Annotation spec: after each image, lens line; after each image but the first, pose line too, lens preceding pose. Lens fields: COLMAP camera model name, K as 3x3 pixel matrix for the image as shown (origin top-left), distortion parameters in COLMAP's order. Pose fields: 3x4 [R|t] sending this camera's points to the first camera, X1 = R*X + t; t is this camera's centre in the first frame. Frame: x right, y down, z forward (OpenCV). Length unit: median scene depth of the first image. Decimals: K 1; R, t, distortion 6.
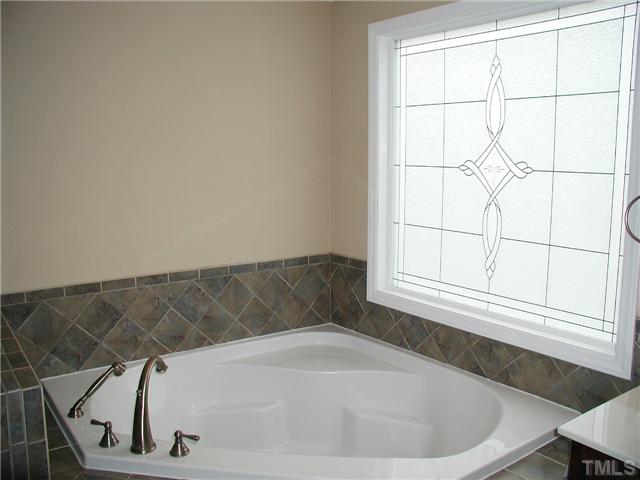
lens RADIAL K [[586.7, 0, 320.0], [0, 586.7, 240.0], [0, 0, 1]] dist [-0.242260, 0.290096]
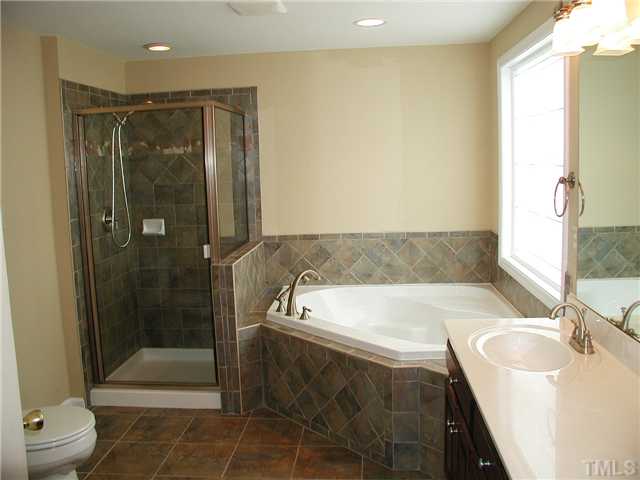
lens RADIAL K [[586.7, 0, 320.0], [0, 586.7, 240.0], [0, 0, 1]] dist [-0.242260, 0.290096]
pose [[0.750417, 0.062783, -0.657976, 0.673926], [-0.063614, 0.997718, 0.022649, 0.045091], [0.657896, 0.024860, 0.752698, -0.274861]]
